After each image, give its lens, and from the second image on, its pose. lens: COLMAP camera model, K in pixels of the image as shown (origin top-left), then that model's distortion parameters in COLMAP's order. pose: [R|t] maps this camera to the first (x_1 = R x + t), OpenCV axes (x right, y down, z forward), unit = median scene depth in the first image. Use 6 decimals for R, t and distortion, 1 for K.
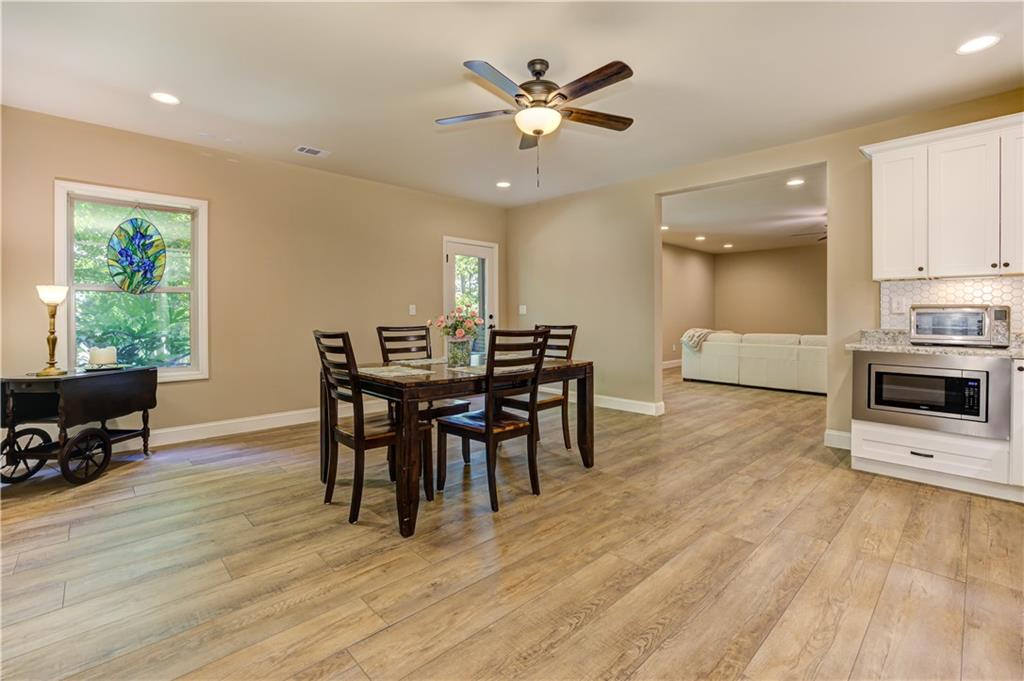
lens RADIAL K [[449.3, 0, 511.7], [0, 449.3, 320.0], [0, 0, 1]] dist [-0.036195, 0.000050]
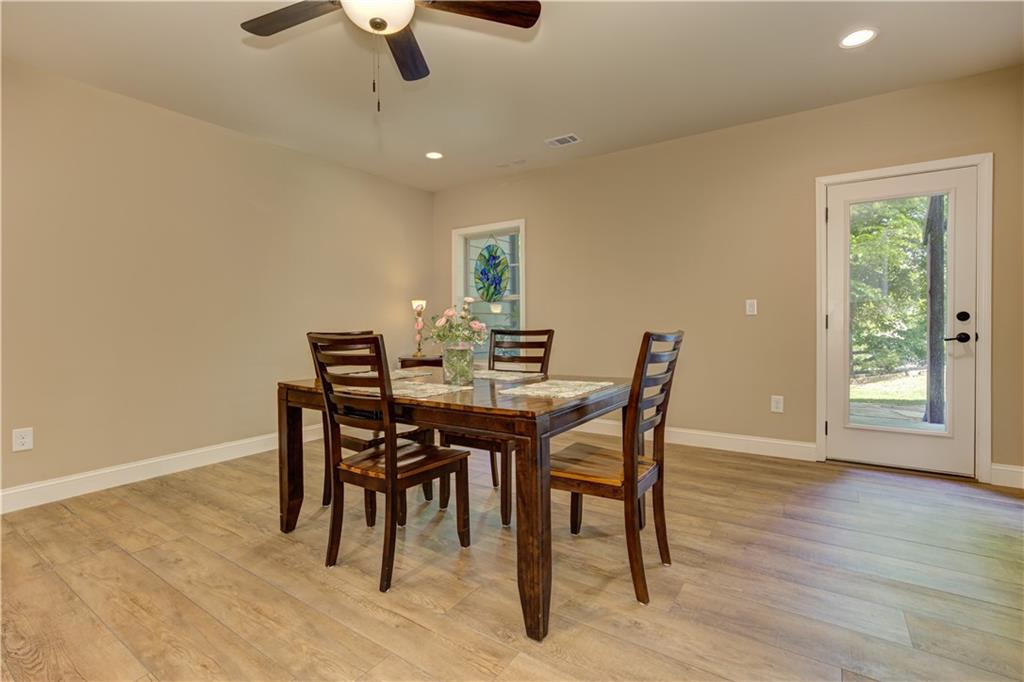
lens RADIAL K [[471.5, 0, 511.4], [0, 471.5, 327.8], [0, 0, 1]] dist [-0.005933, -0.000006]
pose [[0.224612, 0.009690, -0.974400, 0.620547], [-0.005153, 0.999948, 0.008756, 0.005442], [0.974435, 0.003054, 0.224651, 0.843800]]
